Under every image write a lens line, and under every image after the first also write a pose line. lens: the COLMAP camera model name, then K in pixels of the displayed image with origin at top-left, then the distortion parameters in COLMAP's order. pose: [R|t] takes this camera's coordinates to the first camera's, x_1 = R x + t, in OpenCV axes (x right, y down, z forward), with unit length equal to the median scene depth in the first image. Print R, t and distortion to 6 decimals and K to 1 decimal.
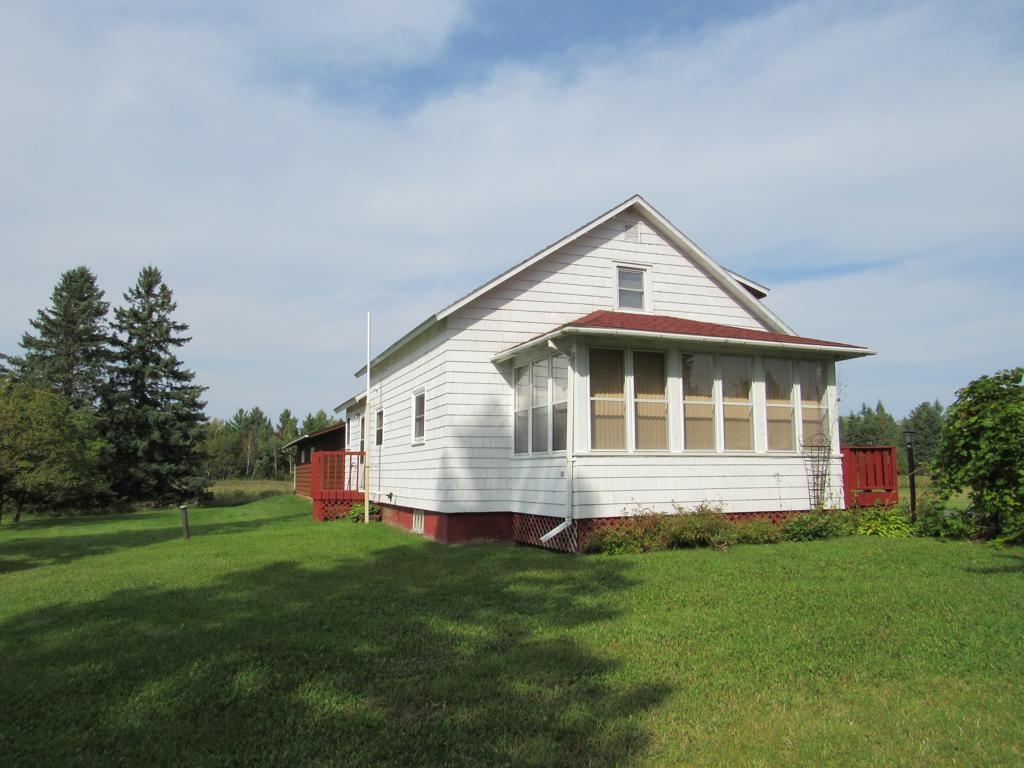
lens RADIAL K [[728.3, 0, 512.0], [0, 728.3, 384.0], [0, 0, 1]] dist [-0.032323, 0.000265]
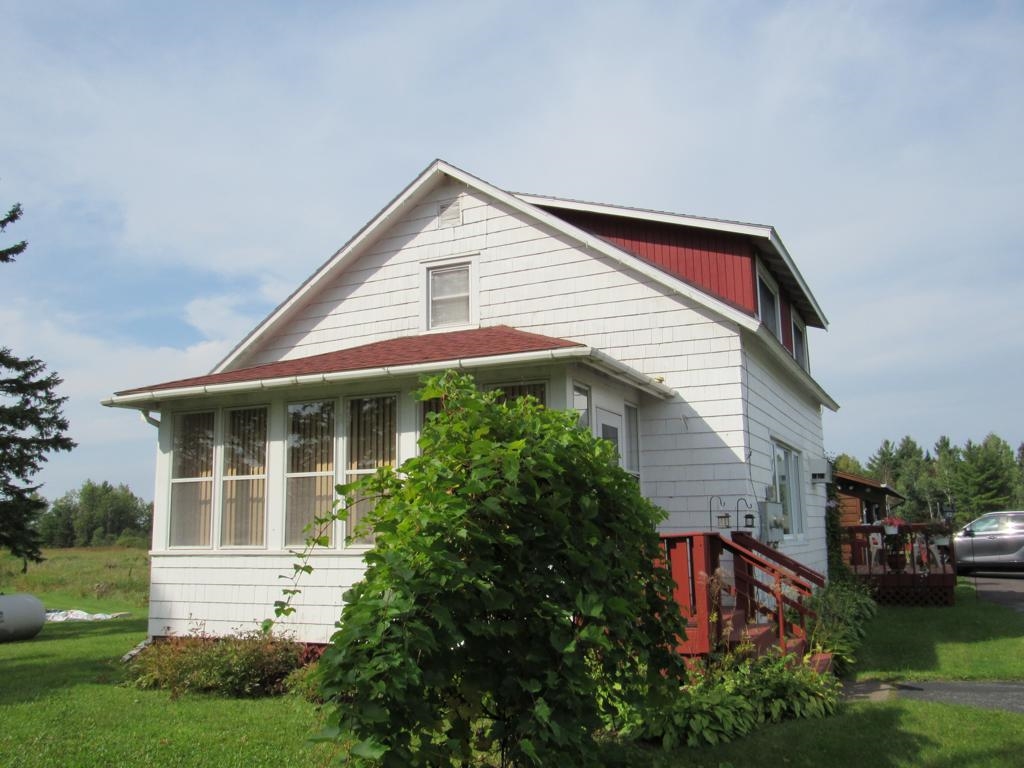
lens RADIAL K [[909.3, 0, 512.0], [0, 909.3, 384.0], [0, 0, 1]] dist [-0.046969, 0.005307]
pose [[0.682275, -0.120770, -0.721052, 0.833750], [0.101224, 0.992367, -0.070432, 0.017304], [0.724054, -0.024934, 0.689292, 0.469816]]
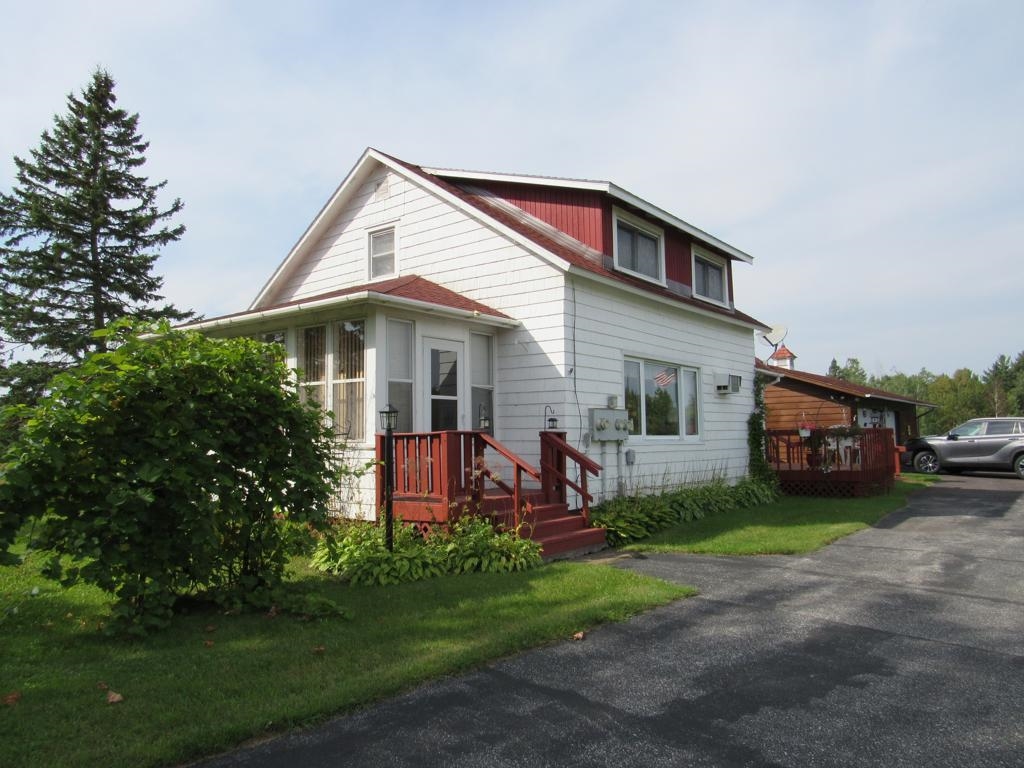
lens RADIAL K [[732.0, 0, 512.0], [0, 732.0, 384.0], [0, 0, 1]] dist [-0.035397, 0.031667]
pose [[0.504479, -0.062842, -0.861134, 1.037428], [0.116156, 0.993221, -0.004434, 0.051847], [0.855575, -0.097789, 0.508359, 0.687843]]
